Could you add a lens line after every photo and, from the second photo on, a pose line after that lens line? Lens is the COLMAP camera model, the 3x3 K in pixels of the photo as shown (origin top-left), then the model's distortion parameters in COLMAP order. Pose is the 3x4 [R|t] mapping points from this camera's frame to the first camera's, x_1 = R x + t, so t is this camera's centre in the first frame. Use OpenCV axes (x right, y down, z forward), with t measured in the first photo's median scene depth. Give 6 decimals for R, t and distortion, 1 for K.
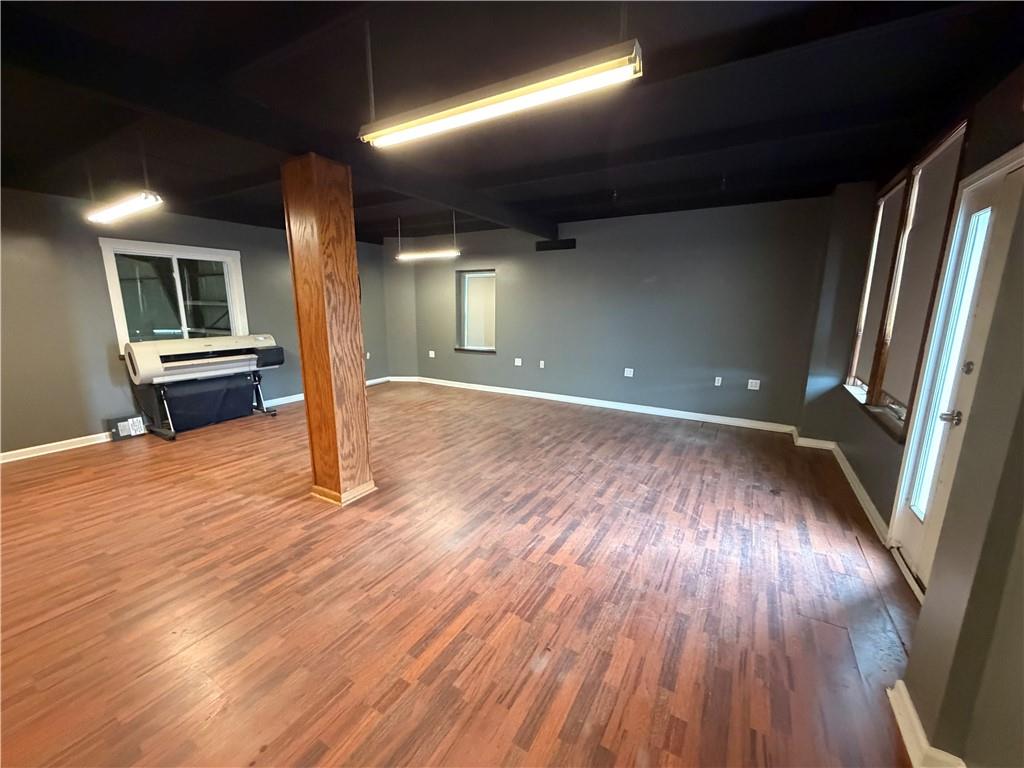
lens RADIAL K [[408.4, 0, 509.1], [0, 408.4, 385.9], [0, 0, 1]] dist [-0.001124, -0.000432]
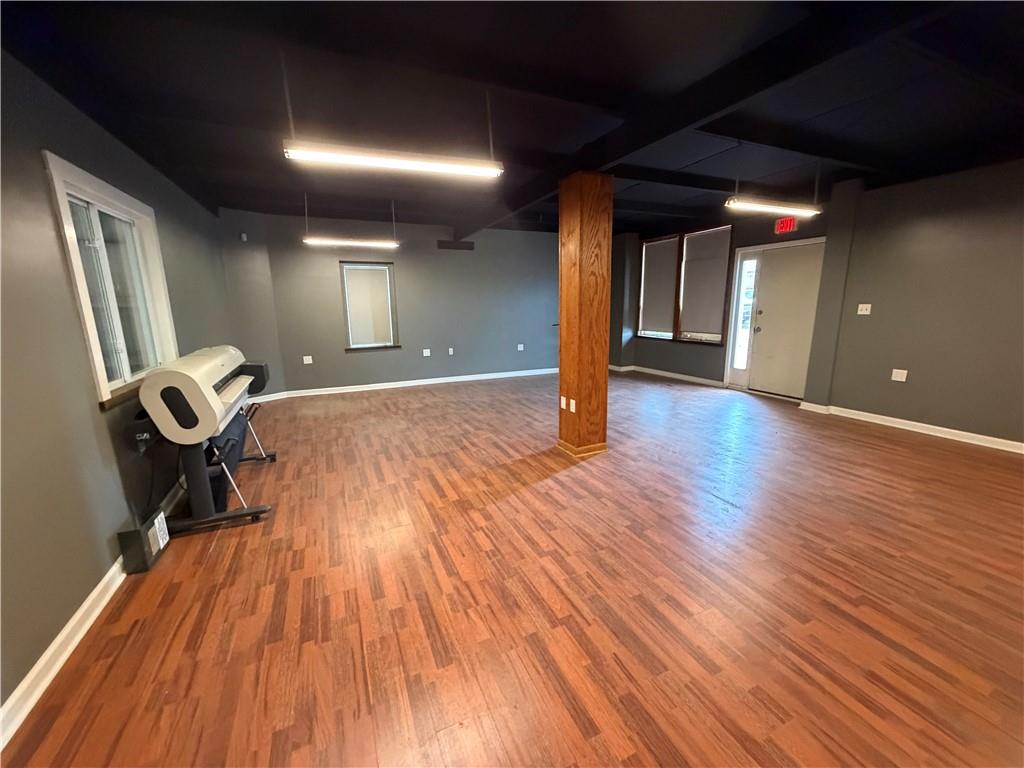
lens RADIAL K [[408.4, 0, 509.1], [0, 408.4, 385.9], [0, 0, 1]] dist [-0.001124, -0.000432]
pose [[0.572579, -0.181294, 0.799553, -1.347662], [0.178000, 0.979471, 0.094620, -0.069162], [-0.800293, 0.088143, 0.593095, 0.404950]]
